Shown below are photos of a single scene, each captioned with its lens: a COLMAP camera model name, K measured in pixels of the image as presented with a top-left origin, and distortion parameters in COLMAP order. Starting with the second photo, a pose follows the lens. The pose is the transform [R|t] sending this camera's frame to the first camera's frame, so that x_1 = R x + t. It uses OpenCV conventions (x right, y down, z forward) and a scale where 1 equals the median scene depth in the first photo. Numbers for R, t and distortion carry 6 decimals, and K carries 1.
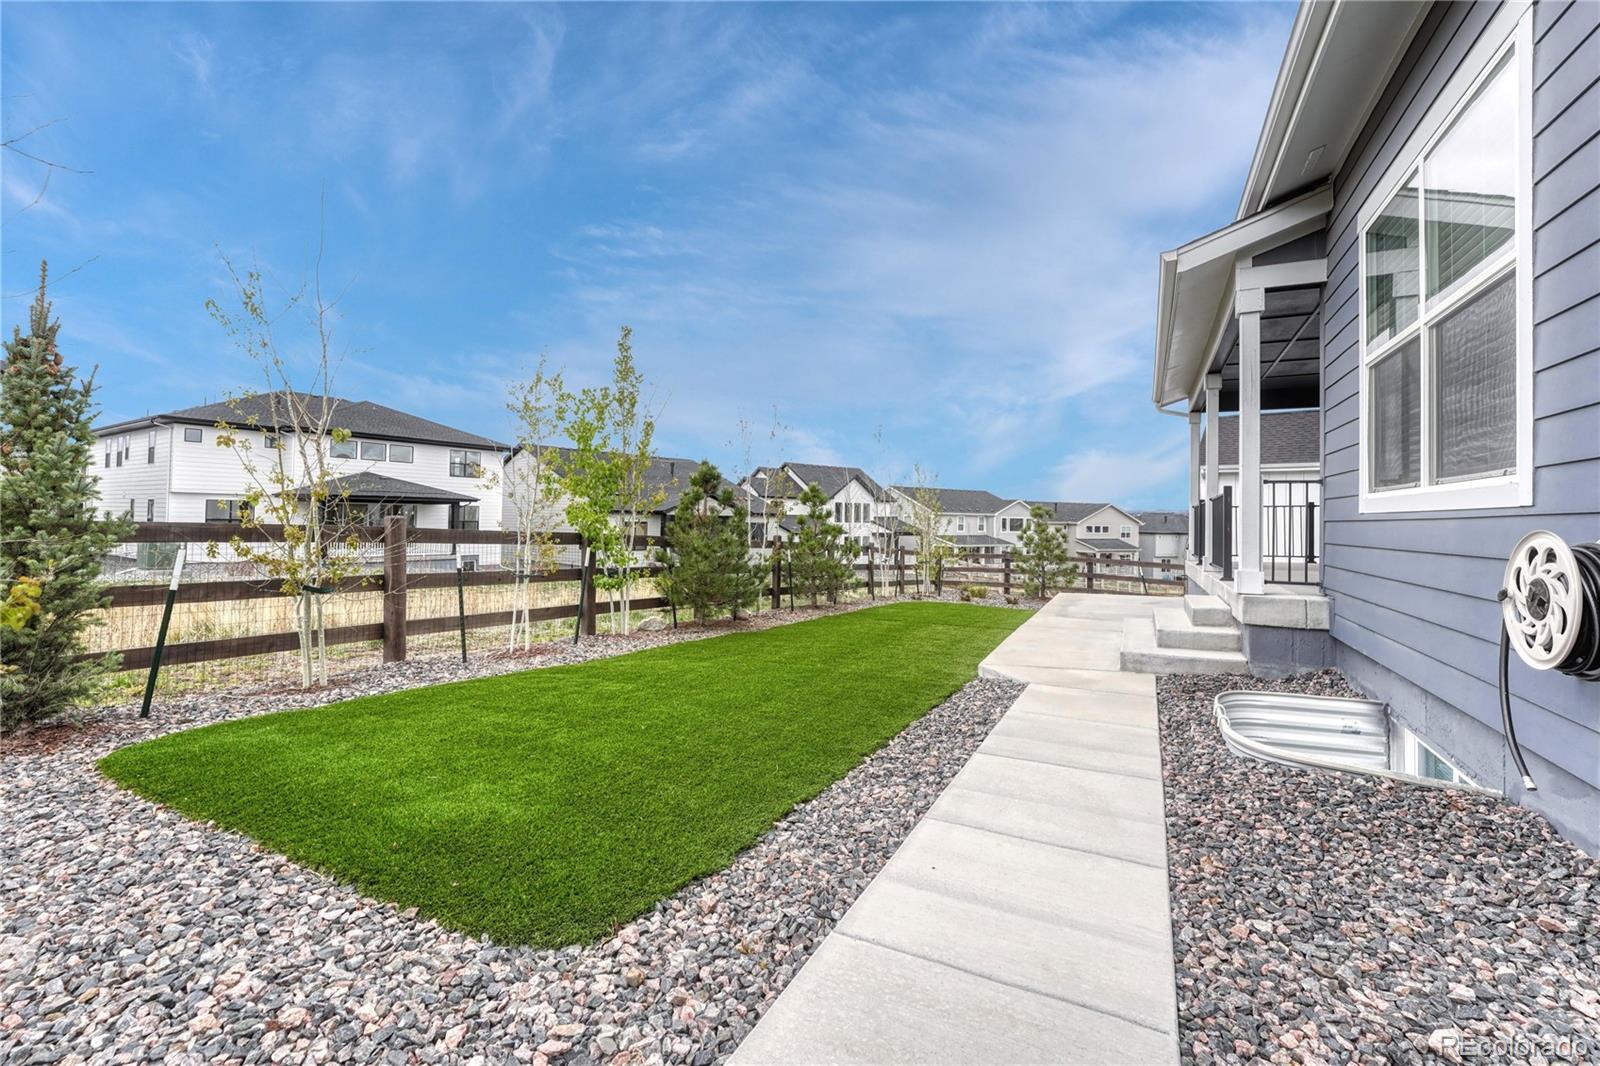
lens RADIAL K [[695.2, 0, 800.0], [0, 695.2, 533.0], [0, 0, 1]] dist [0.000253, -0.000004]
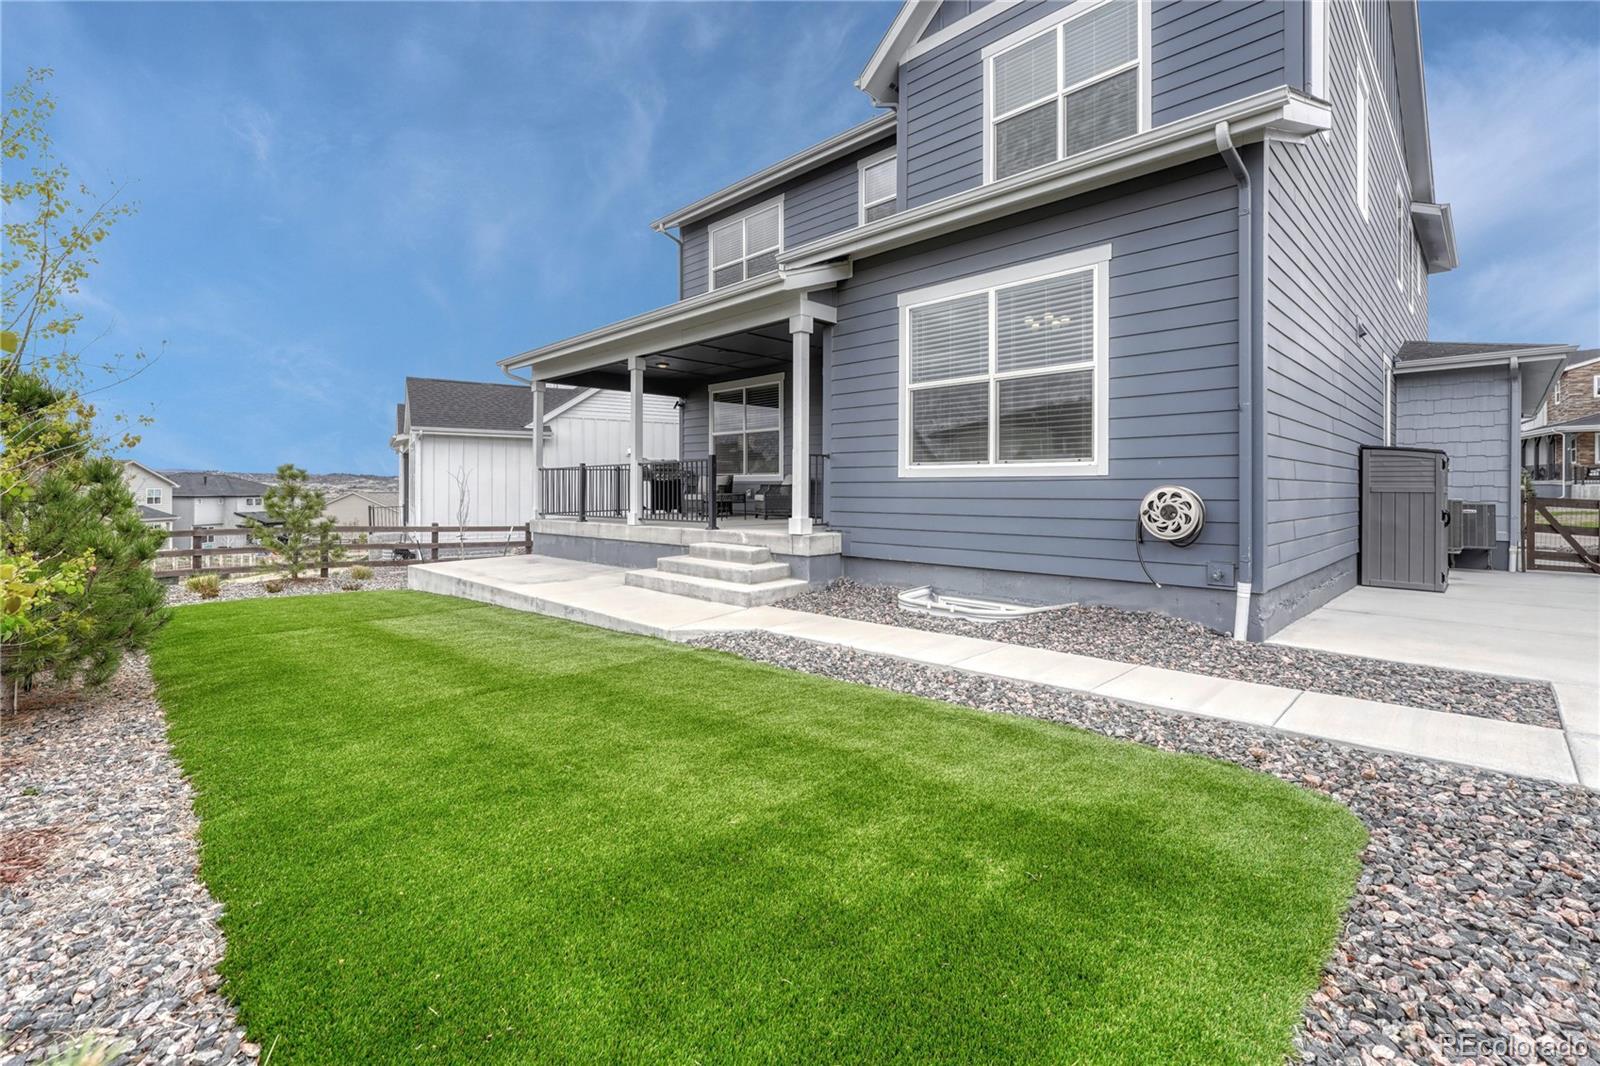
lens RADIAL K [[697.2, 0, 798.2], [0, 697.2, 489.0], [0, 0, 1]] dist [0.000492, 0.000019]
pose [[0.319806, 0.000604, 0.947483, -0.858011], [0.009514, 0.999947, -0.003849, 0.003885], [-0.947435, 0.010245, 0.319783, 0.704316]]
